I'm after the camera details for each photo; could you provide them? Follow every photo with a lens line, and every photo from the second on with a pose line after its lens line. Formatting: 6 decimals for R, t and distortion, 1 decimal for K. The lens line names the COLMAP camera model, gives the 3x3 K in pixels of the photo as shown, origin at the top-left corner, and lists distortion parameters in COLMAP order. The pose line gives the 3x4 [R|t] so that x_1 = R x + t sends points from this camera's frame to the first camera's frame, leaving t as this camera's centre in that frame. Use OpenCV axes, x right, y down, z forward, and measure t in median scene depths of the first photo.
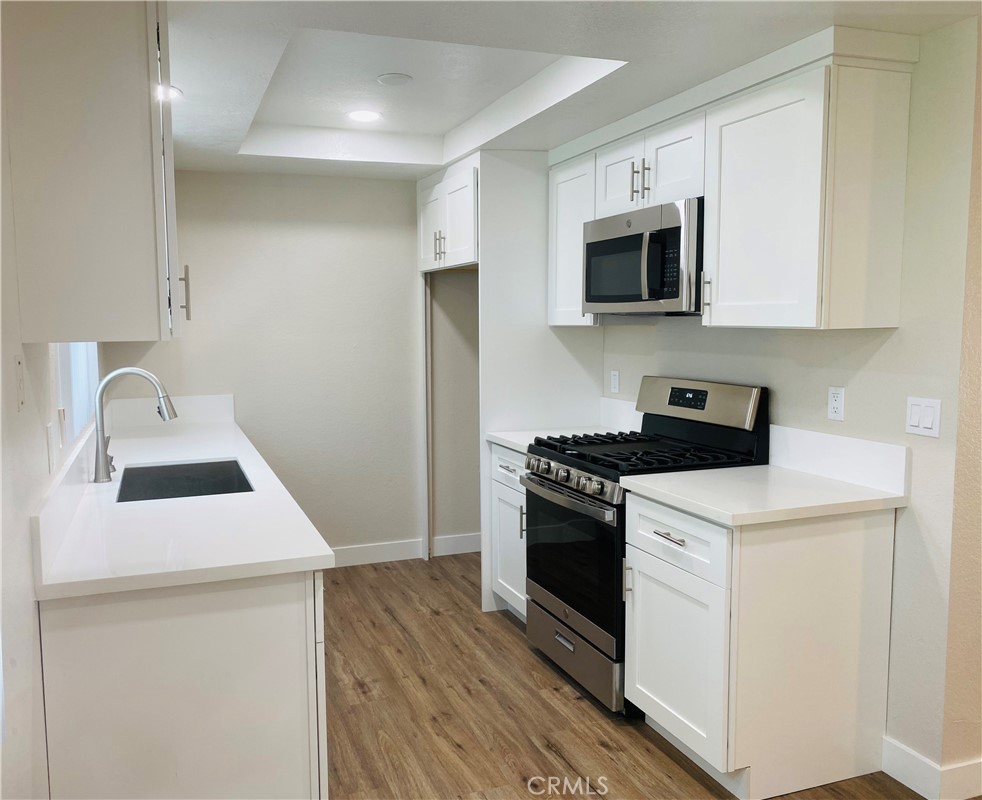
lens RADIAL K [[808.8, 0, 437.9], [0, 808.8, 399.0], [0, 0, 1]] dist [0.012797, -0.005701]
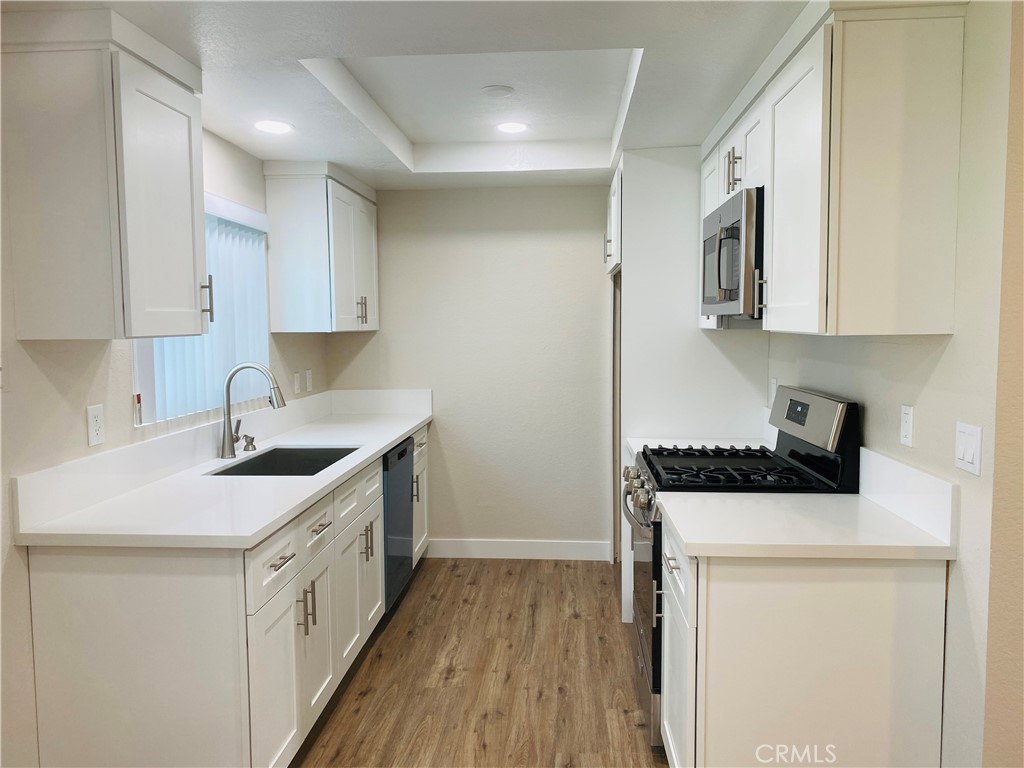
lens RADIAL K [[779.8, 0, 512.0], [0, 779.8, 384.0], [0, 0, 1]] dist [0.008053, 0.004149]
pose [[0.920908, 0.034379, -0.388260, 0.375079], [-0.041342, 0.999099, -0.009591, -0.011147], [0.387580, 0.024884, 0.921500, 0.097988]]
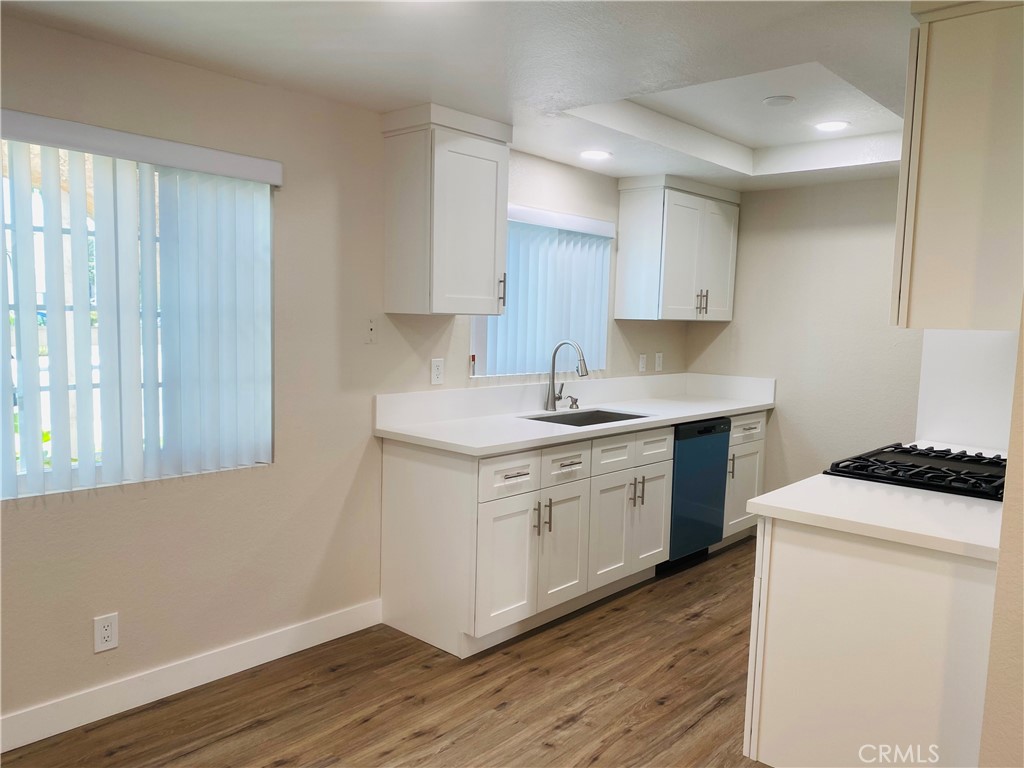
lens RADIAL K [[785.5, 0, 503.7], [0, 785.5, 385.2], [0, 0, 1]] dist [0.035910, -0.003460]
pose [[0.478218, 0.103245, -0.872151, 0.792721], [-0.118421, 0.991577, 0.052450, -0.014882], [0.870221, 0.078198, 0.486416, 0.163038]]
